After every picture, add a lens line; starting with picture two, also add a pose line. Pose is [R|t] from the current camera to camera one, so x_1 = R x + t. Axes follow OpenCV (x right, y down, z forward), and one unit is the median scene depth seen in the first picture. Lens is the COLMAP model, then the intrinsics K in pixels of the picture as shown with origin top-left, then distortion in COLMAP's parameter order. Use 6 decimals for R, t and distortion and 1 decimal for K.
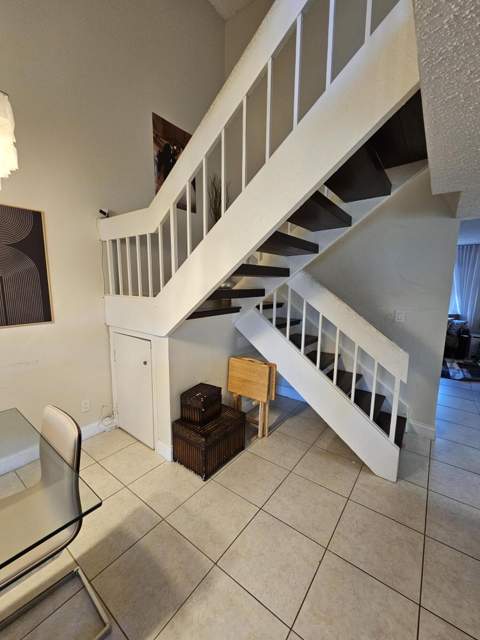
lens RADIAL K [[261.6, 0, 242.7], [0, 261.6, 323.2], [0, 0, 1]] dist [-0.000772, -0.000058]
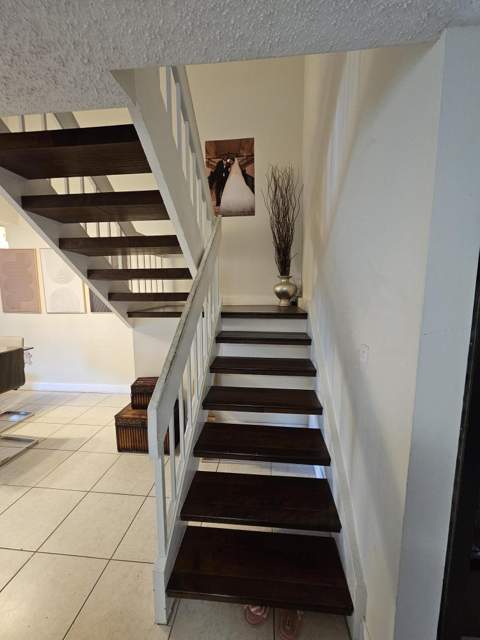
lens RADIAL K [[261.6, 0, 242.7], [0, 261.6, 323.2], [0, 0, 1]] dist [-0.000772, -0.000058]
pose [[0.522446, 0.096131, -0.847236, 0.956358], [-0.117938, 0.992221, 0.039856, -0.079819], [0.844477, 0.079099, 0.529719, 0.692751]]
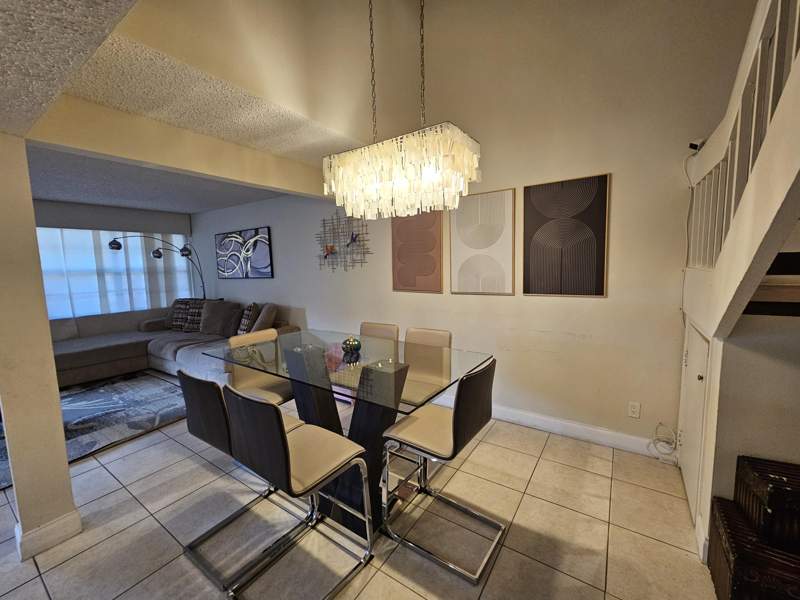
lens RADIAL K [[327.0, 0, 401.0], [0, 327.0, 297.8], [0, 0, 1]] dist [-0.000772, -0.000058]
pose [[0.055949, 0.098735, -0.993540, 0.323922], [-0.123866, 0.988097, 0.091219, -0.015253], [0.990720, 0.117962, 0.067512, 0.238215]]
